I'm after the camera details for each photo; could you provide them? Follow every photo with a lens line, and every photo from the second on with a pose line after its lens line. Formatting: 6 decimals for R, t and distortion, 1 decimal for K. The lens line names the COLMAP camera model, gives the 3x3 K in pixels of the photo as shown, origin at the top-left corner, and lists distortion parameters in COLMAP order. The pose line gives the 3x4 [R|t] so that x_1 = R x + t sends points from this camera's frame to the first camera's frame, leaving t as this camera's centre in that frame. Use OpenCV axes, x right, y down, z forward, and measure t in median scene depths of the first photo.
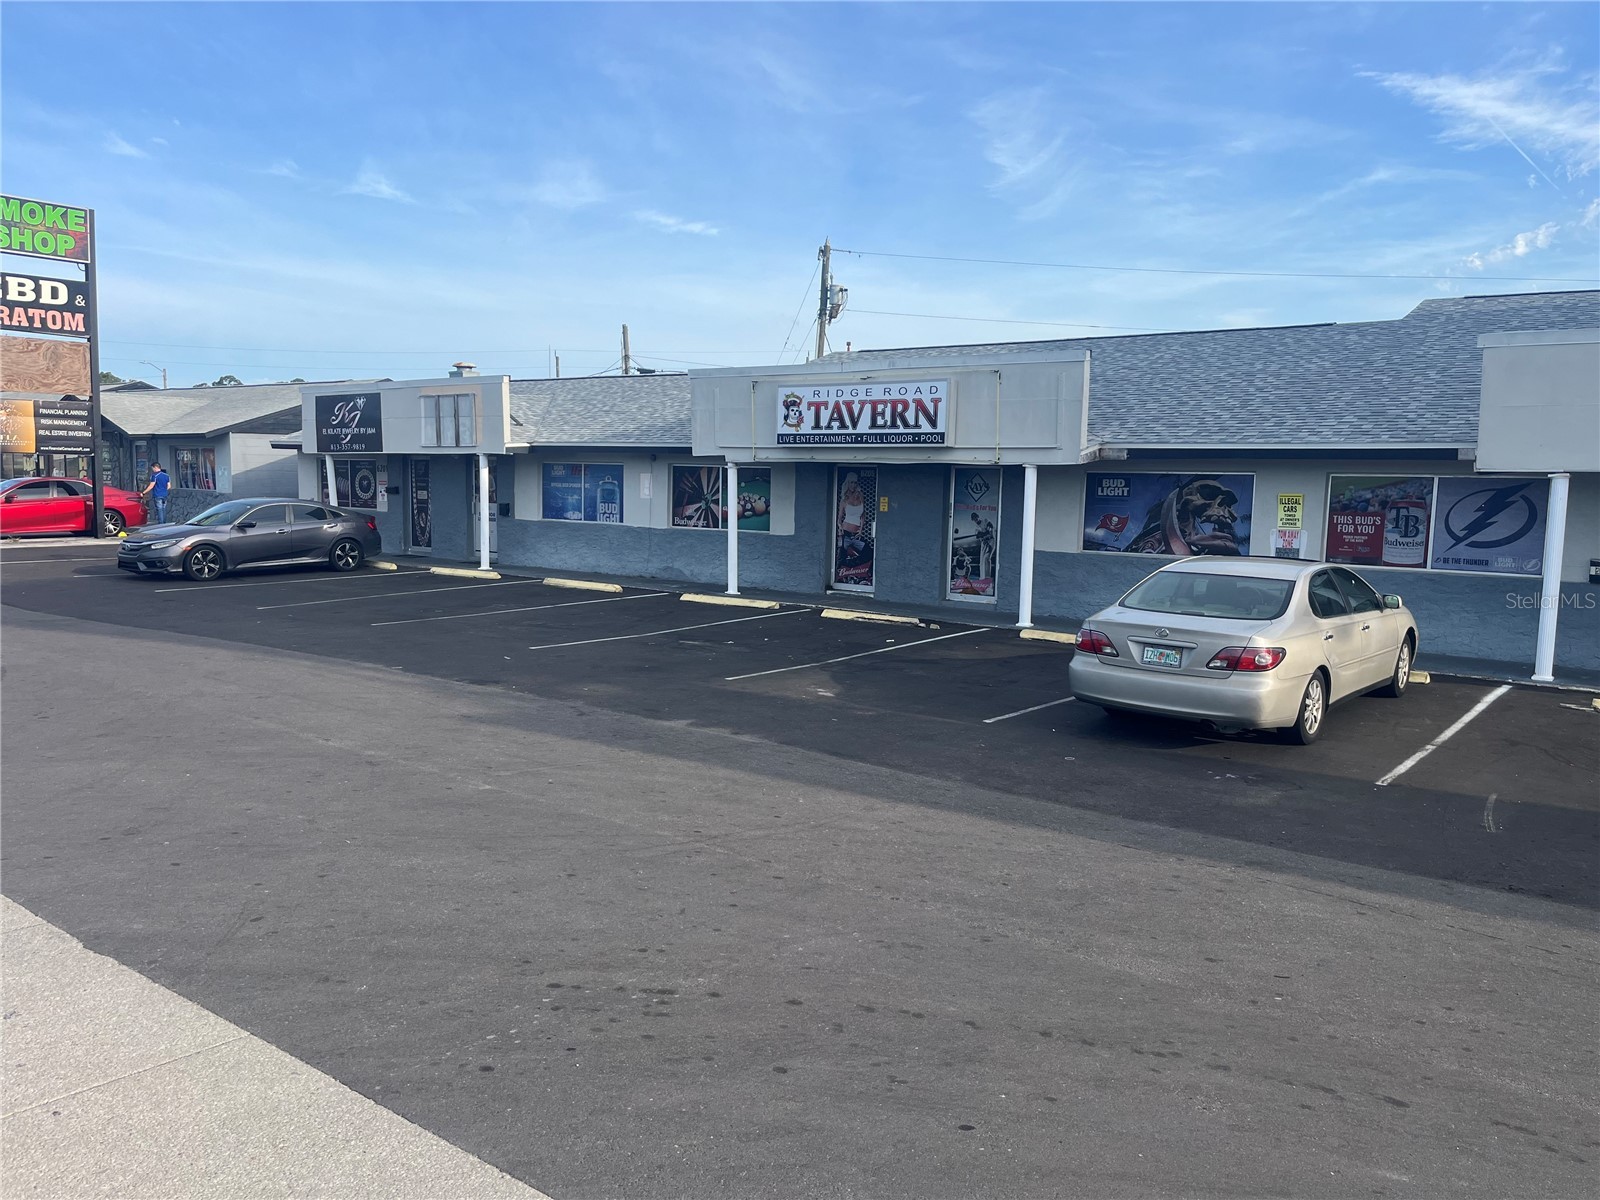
lens RADIAL K [[1214.3, 0, 802.6], [0, 1214.3, 610.7], [0, 0, 1]] dist [0.059273, -0.079650]
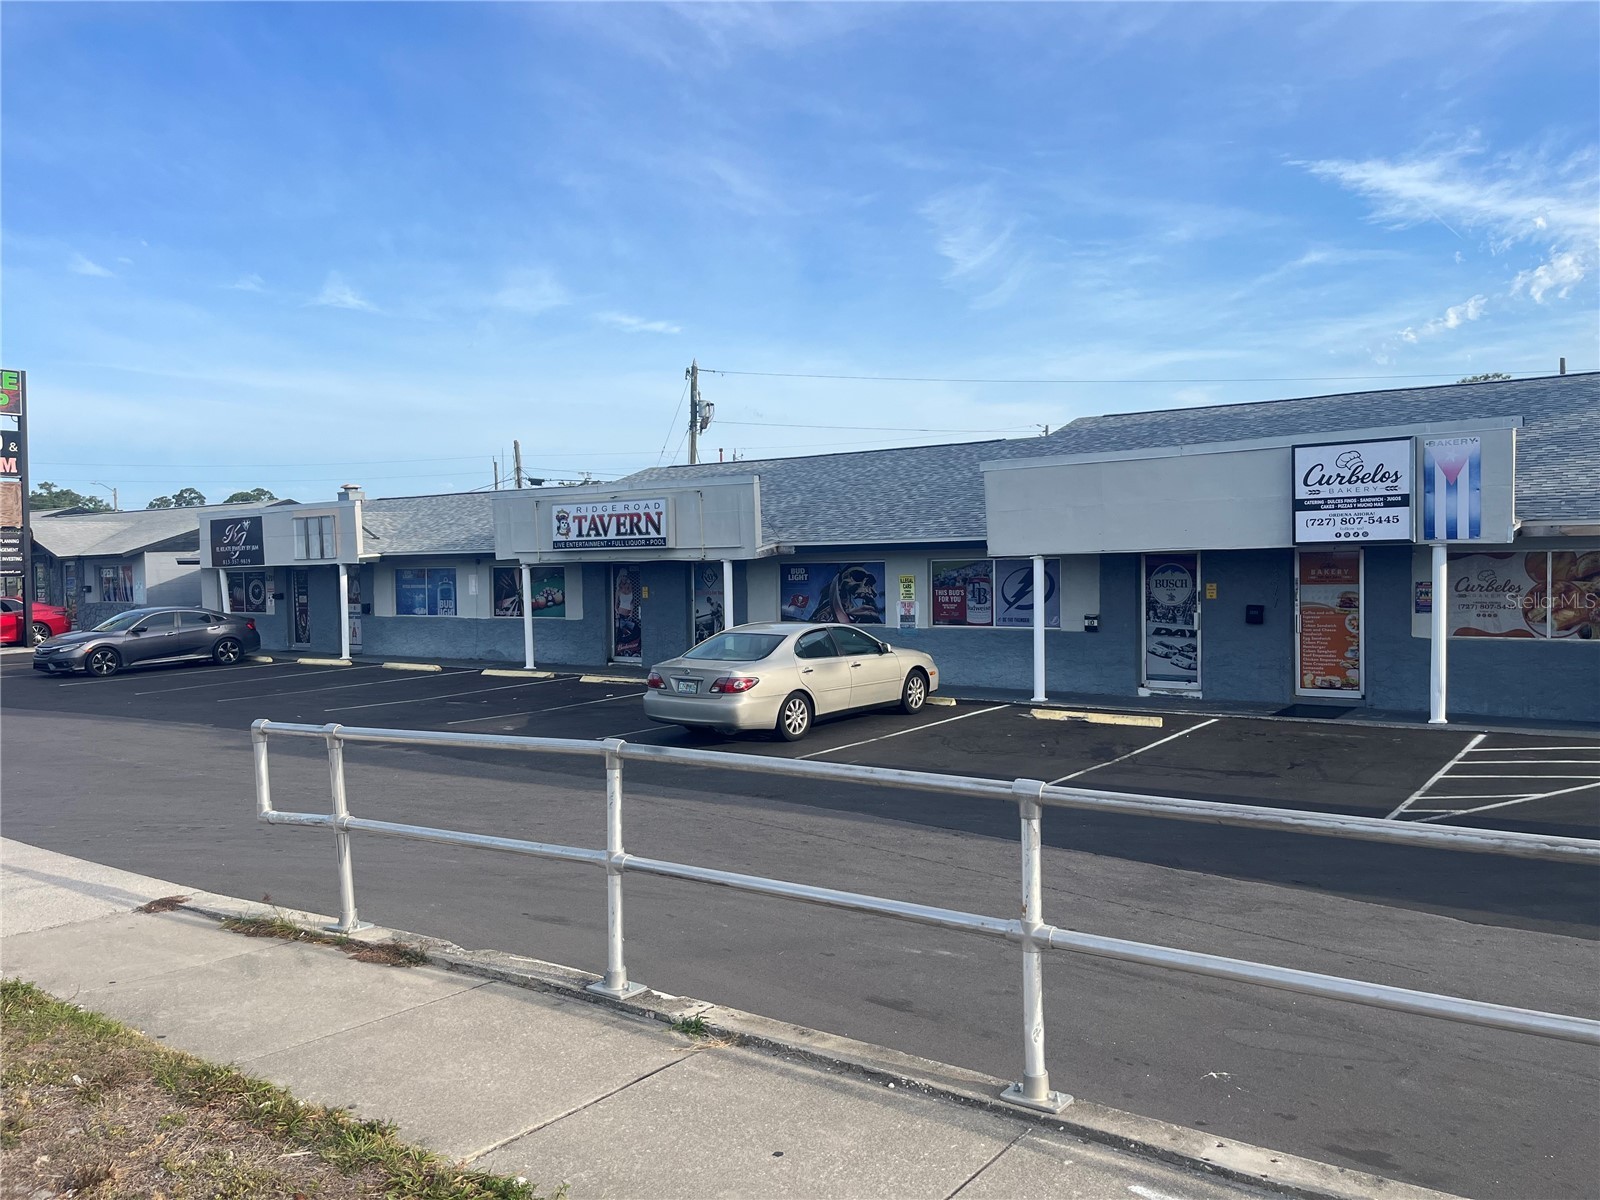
lens RADIAL K [[1214.3, 0, 807.1], [0, 1214.3, 599.4], [0, 0, 1]] dist [0.059273, -0.079650]
pose [[0.998912, -0.038399, 0.026462, 0.086793], [0.040398, 0.996000, -0.079698, 0.011730], [-0.023296, 0.080681, 0.996468, -0.115284]]
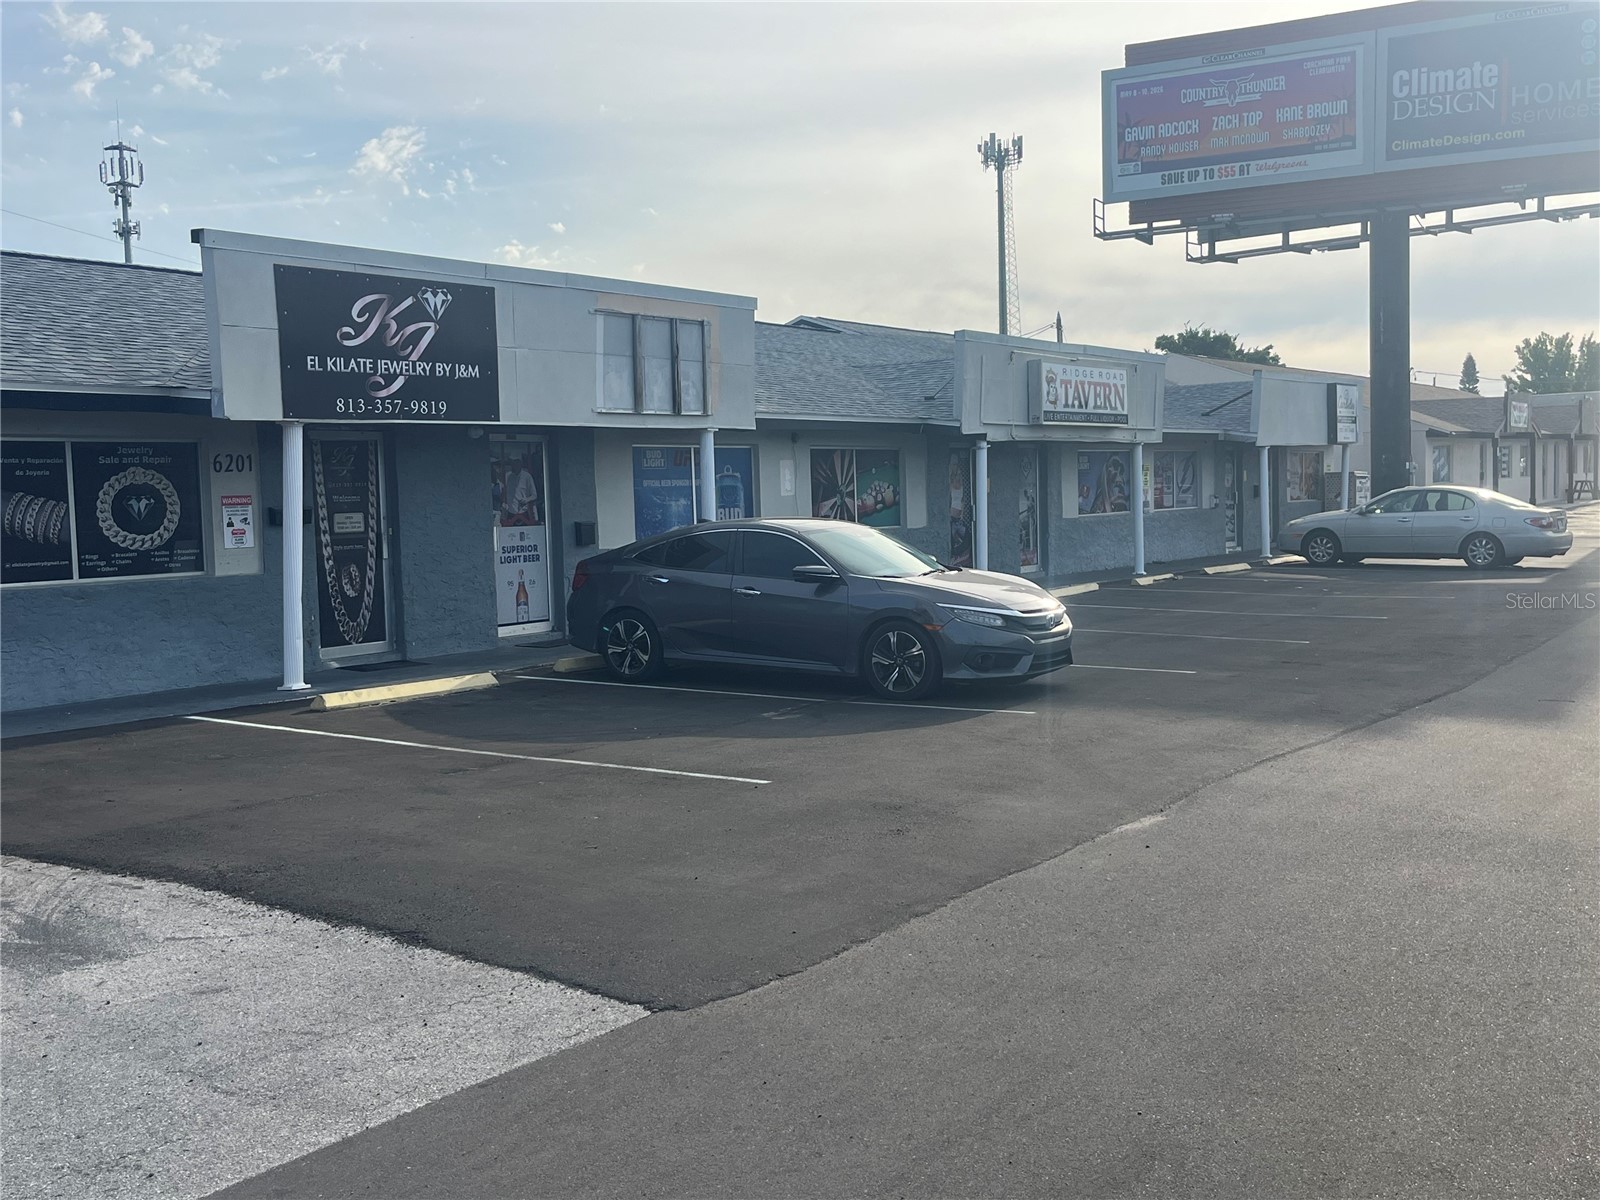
lens RADIAL K [[1699.8, 0, 808.1], [0, 1699.8, 599.3], [0, 0, 1]] dist [0.070823, 0.000000]
pose [[-0.053074, -0.085797, 0.994898, -0.552067], [0.135095, 0.986526, 0.092282, -0.061114], [-0.989410, 0.139303, -0.040768, 0.518343]]
